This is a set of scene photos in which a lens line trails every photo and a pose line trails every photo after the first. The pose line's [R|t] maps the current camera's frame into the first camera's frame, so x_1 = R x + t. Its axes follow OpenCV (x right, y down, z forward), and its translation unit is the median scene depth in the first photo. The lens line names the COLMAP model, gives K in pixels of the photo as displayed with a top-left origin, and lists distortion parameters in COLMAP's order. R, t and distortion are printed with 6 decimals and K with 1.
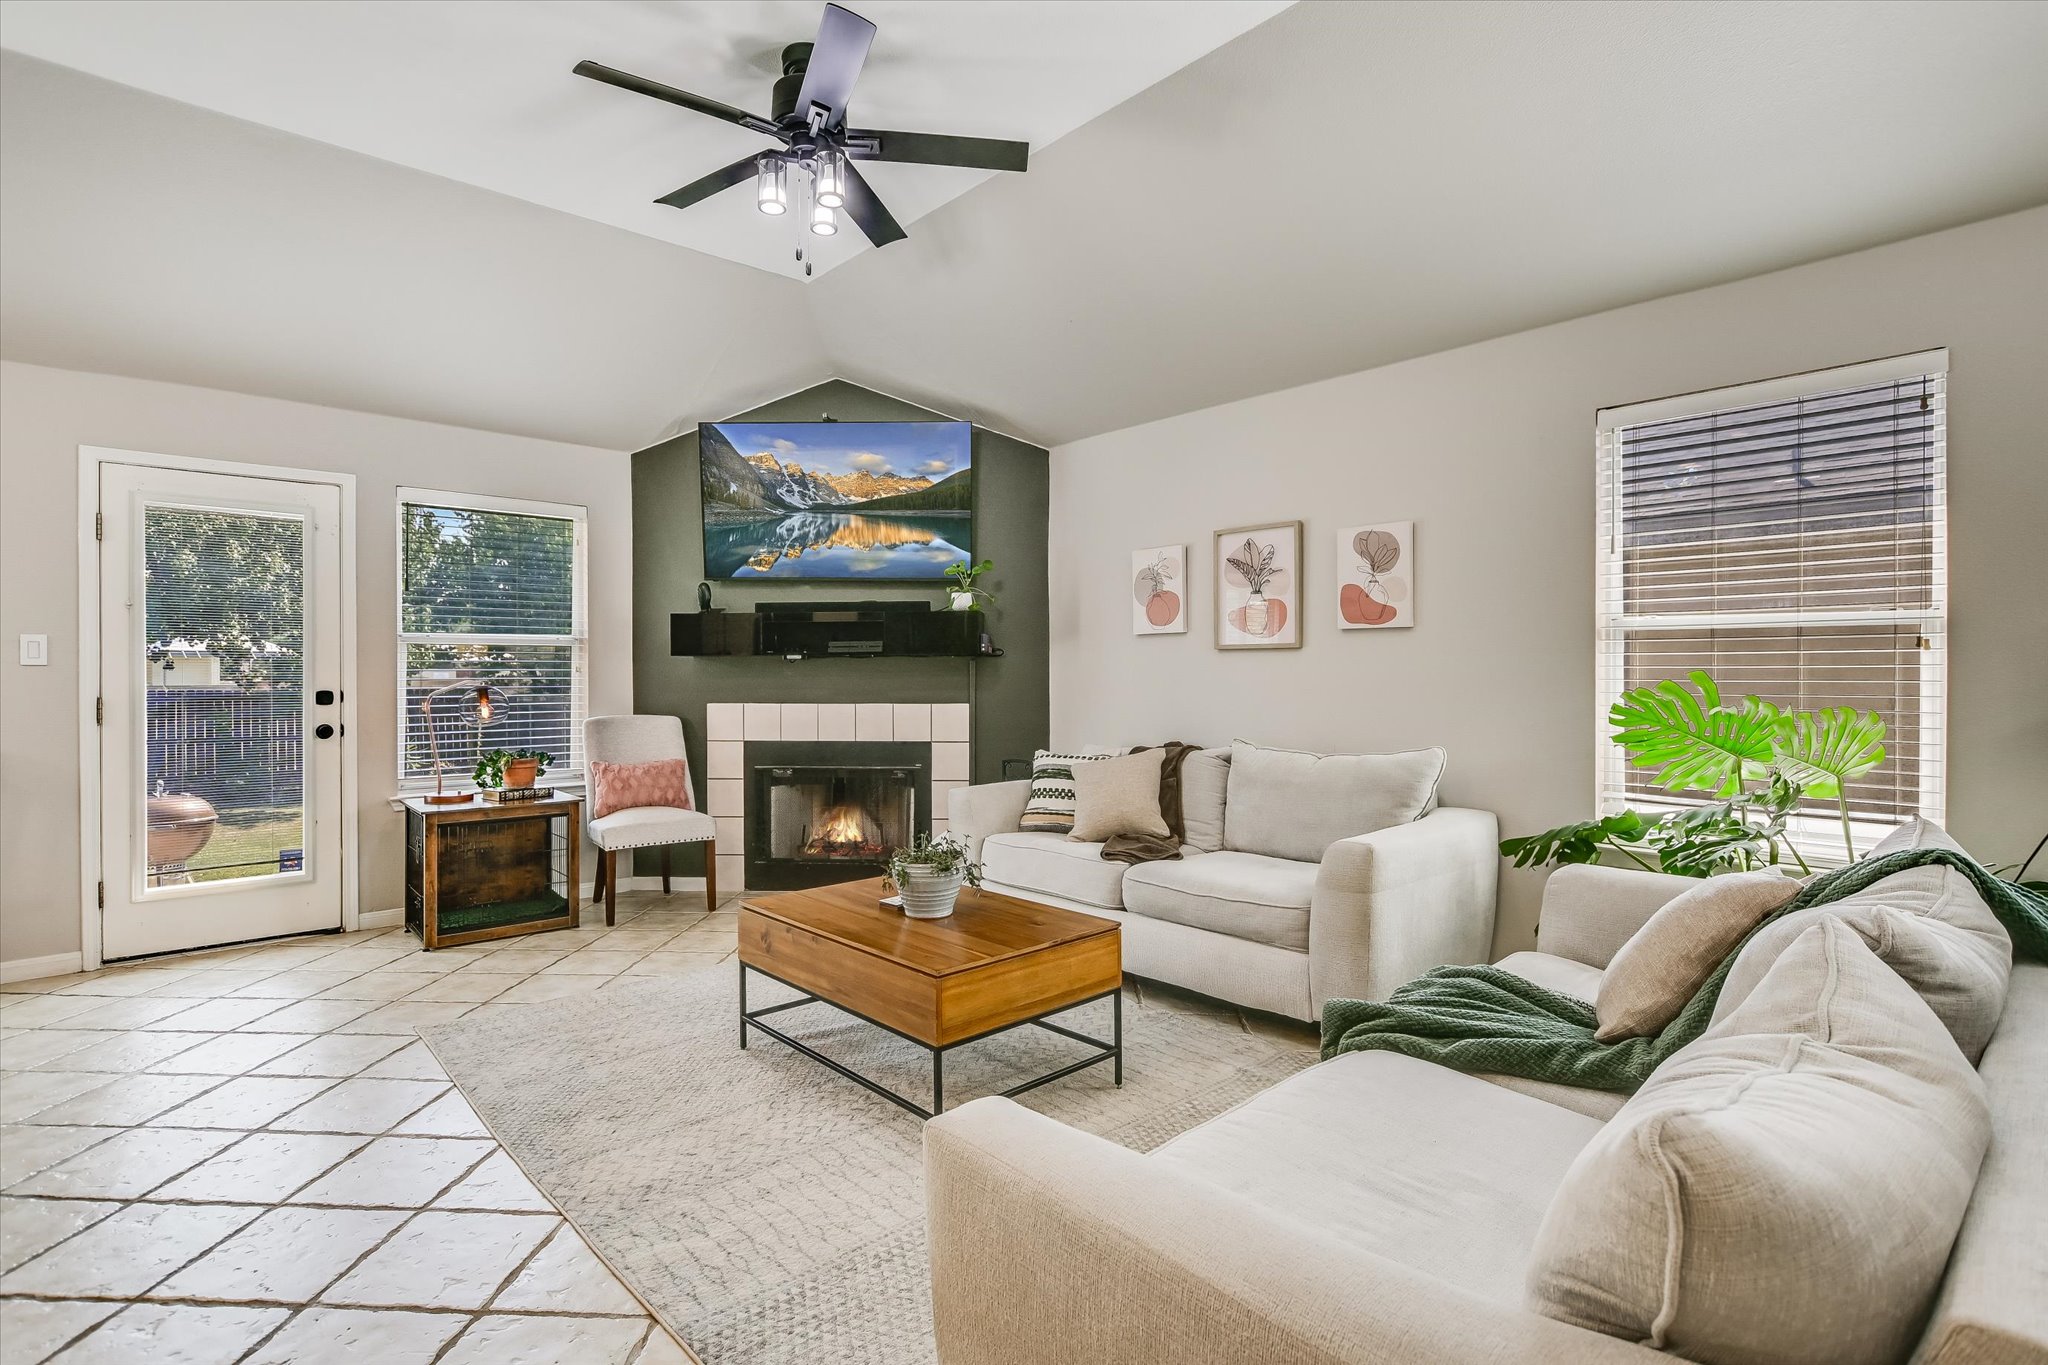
lens RADIAL K [[1007.7, 0, 1019.7], [0, 1007.7, 673.8], [0, 0, 1]] dist [-0.010342, -0.001801]
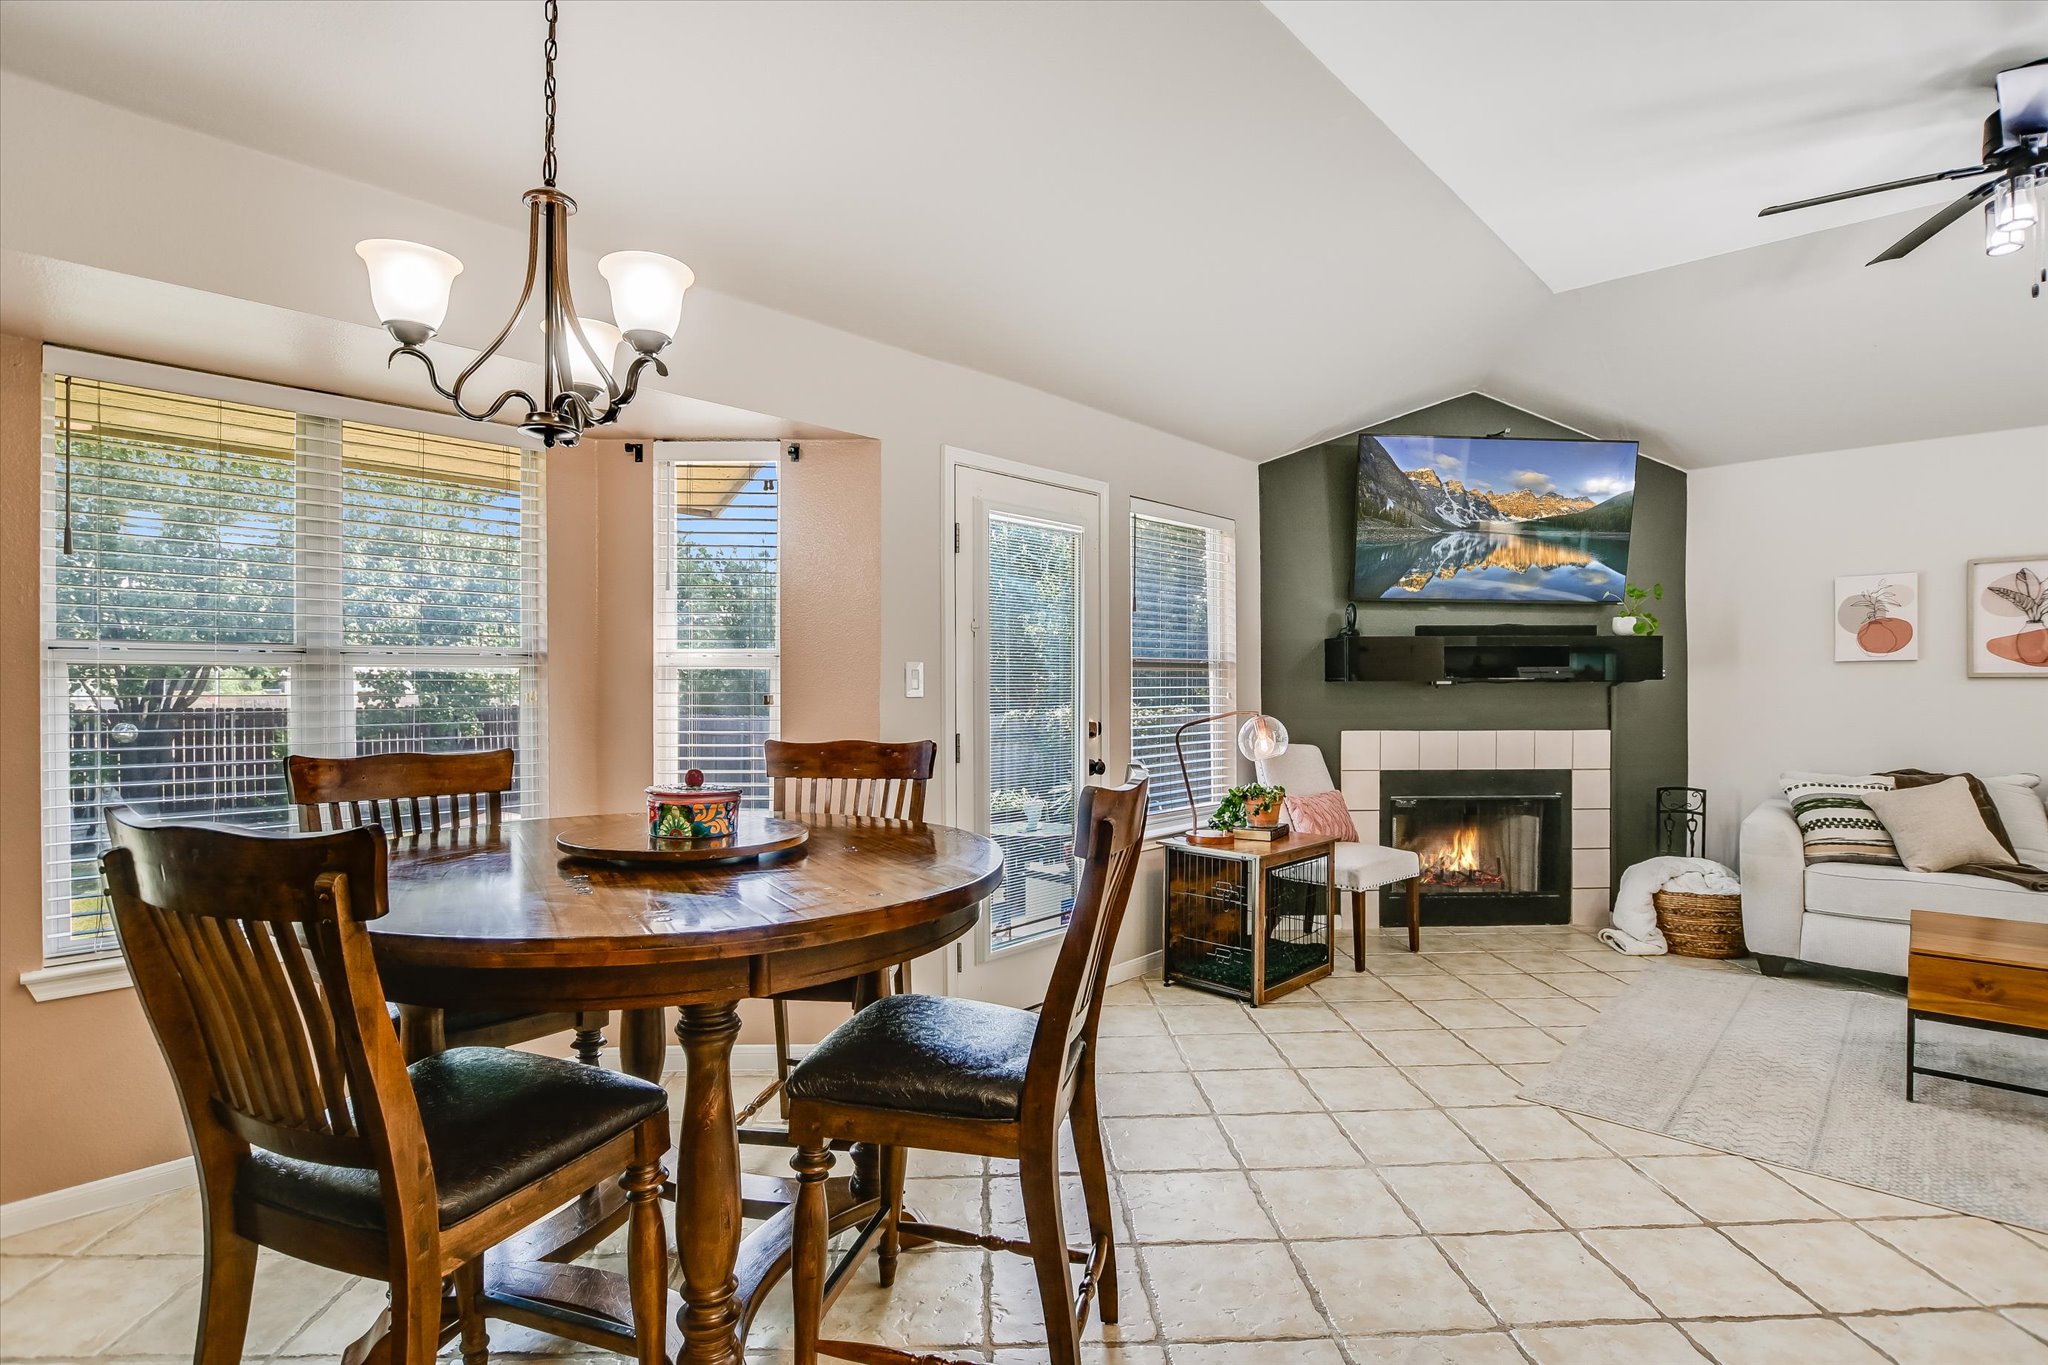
lens RADIAL K [[1007.7, 0, 1031.7], [0, 1007.7, 687.2], [0, 0, 1]] dist [-0.010342, -0.001801]
pose [[0.995228, 0.000345, 0.097574, -0.716919], [-0.000524, 0.999998, 0.001806, -0.013453], [-0.097573, -0.001849, 0.995227, 0.086892]]
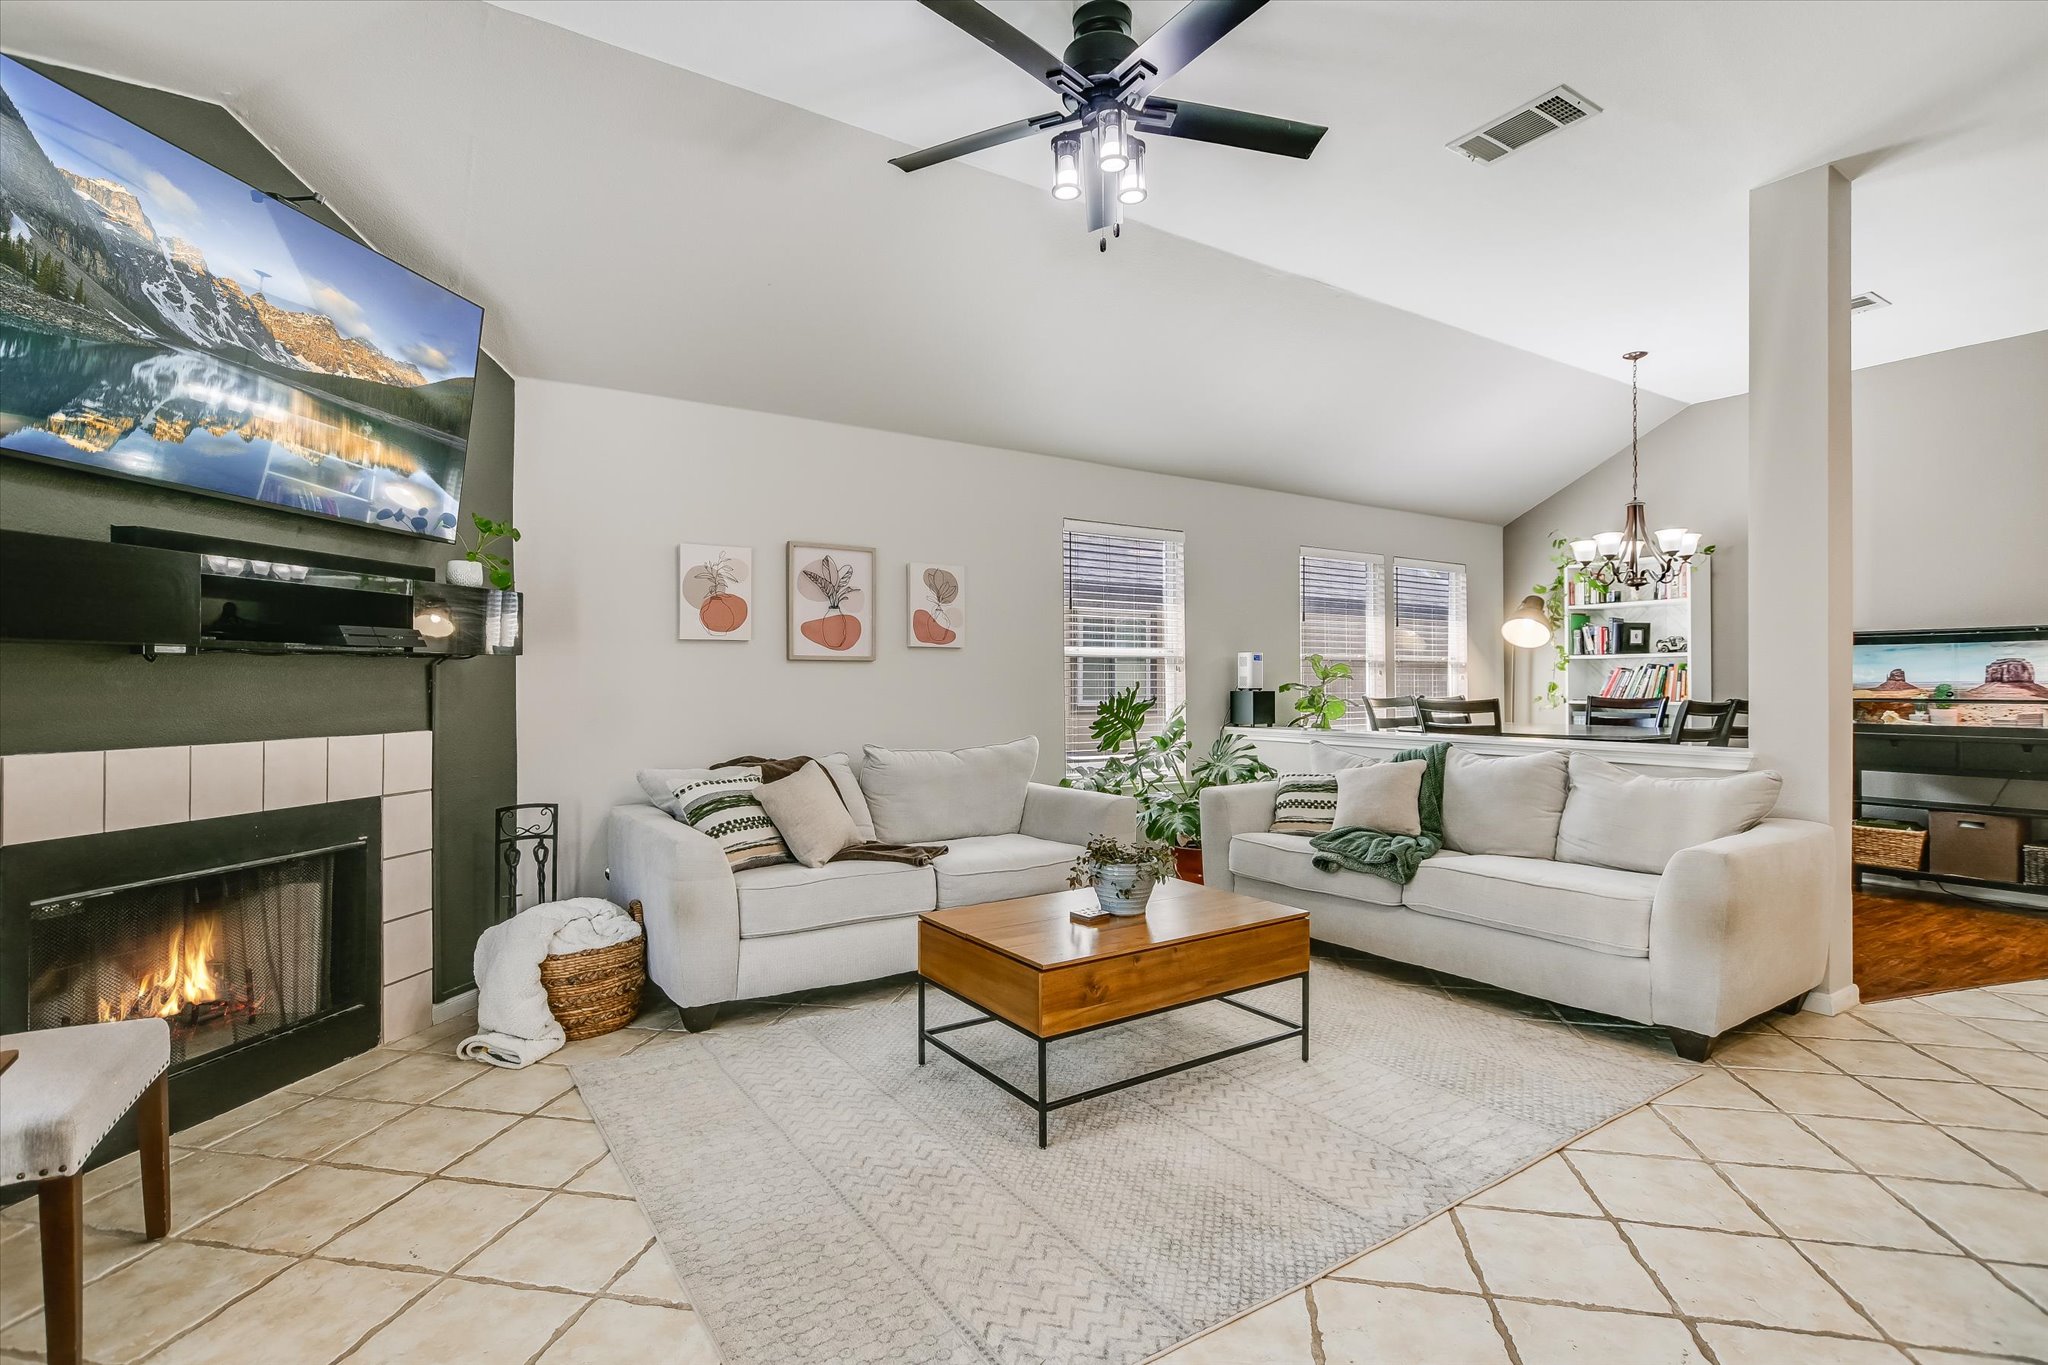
lens RADIAL K [[994.4, 0, 1022.4], [0, 994.4, 681.2], [0, 0, 1]] dist [-0.009658, 0.003685]
pose [[0.150359, 0.003531, 0.988625, -0.635932], [0.000235, 0.999993, -0.003607, 0.000949], [-0.988631, 0.000775, 0.150357, 0.533036]]
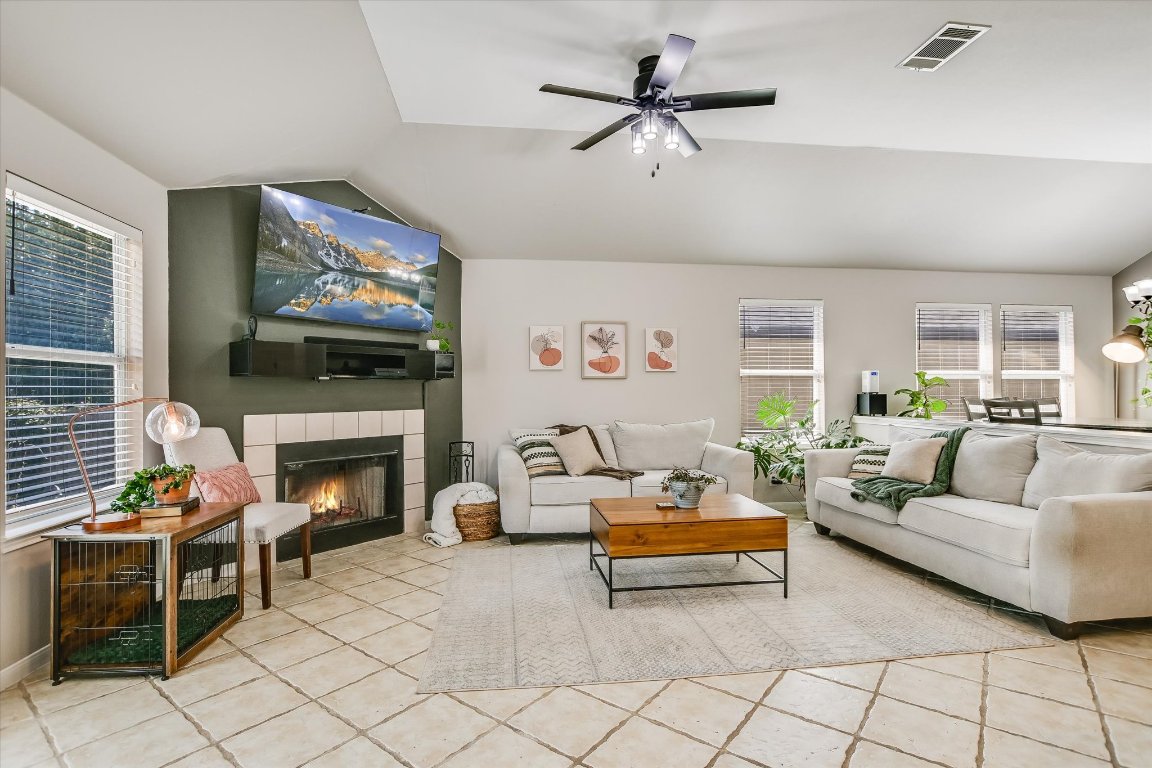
lens RADIAL K [[559.4, 0, 571.5], [0, 559.4, 389.8], [0, 0, 1]] dist [-0.009658, 0.003685]
pose [[0.573571, 0.000291, 0.819156, -0.653691], [0.001172, 0.999999, -0.001176, 0.000371], [-0.819155, 0.001635, 0.573570, 0.305247]]
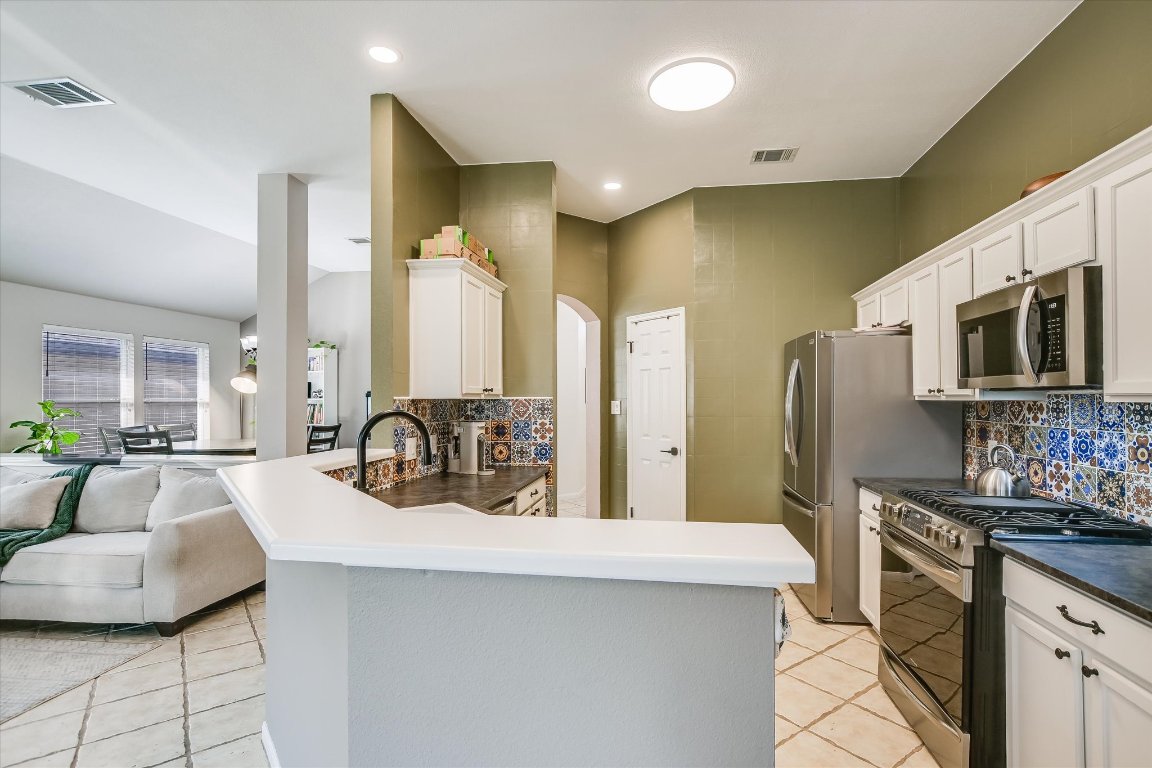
lens RADIAL K [[559.4, 0, 605.9], [0, 559.4, 392.8], [0, 0, 1]] dist [-0.009658, 0.003685]
pose [[-0.655835, 0.010121, 0.754836, -0.767792], [0.002034, 0.999930, -0.011641, -0.034948], [-0.754902, -0.006099, -0.655810, 0.271045]]
